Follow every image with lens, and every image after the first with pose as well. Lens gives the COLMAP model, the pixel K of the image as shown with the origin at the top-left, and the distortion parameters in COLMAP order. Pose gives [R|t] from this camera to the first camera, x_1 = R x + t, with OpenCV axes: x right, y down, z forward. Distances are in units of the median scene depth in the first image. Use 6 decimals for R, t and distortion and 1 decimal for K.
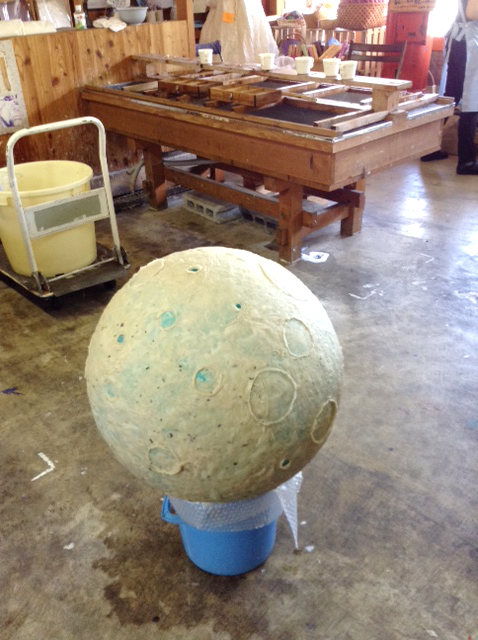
lens RADIAL K [[602.8, 0, 239.8], [0, 602.8, 318.9], [0, 0, 1]] dist [0.066656, 0.000000]
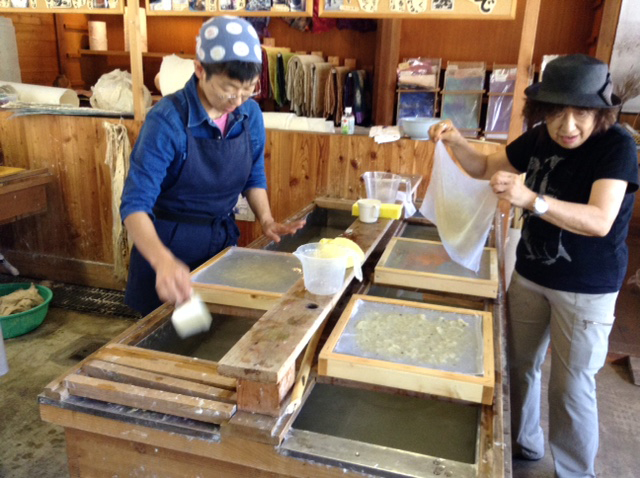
lens RADIAL K [[602.8, 0, 318.2], [0, 602.8, 242.6], [0, 0, 1]] dist [0.066656, 0.000000]
pose [[0.515009, 0.300895, -0.802638, 0.414960], [-0.475995, 0.879116, 0.024146, -0.347173], [0.712877, 0.369616, 0.595978, 0.549101]]
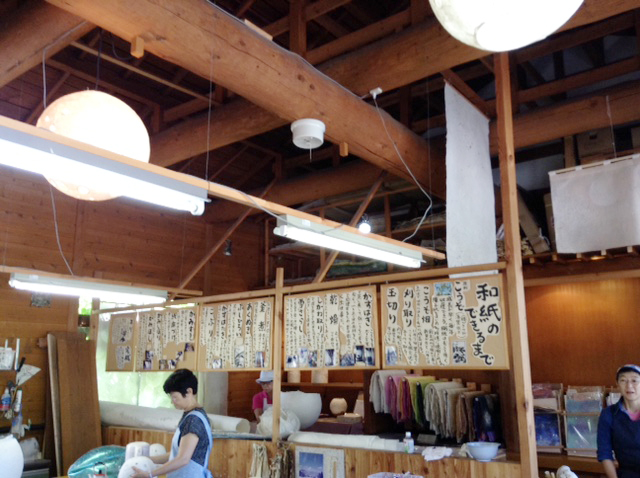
lens RADIAL K [[602.8, 0, 318.2], [0, 602.8, 242.0], [0, 0, 1]] dist [0.066656, 0.000000]
pose [[0.178207, -0.165745, -0.969933, 0.823223], [-0.494083, 0.837369, -0.233871, -0.454940], [0.850955, 0.520905, 0.067333, 0.600240]]
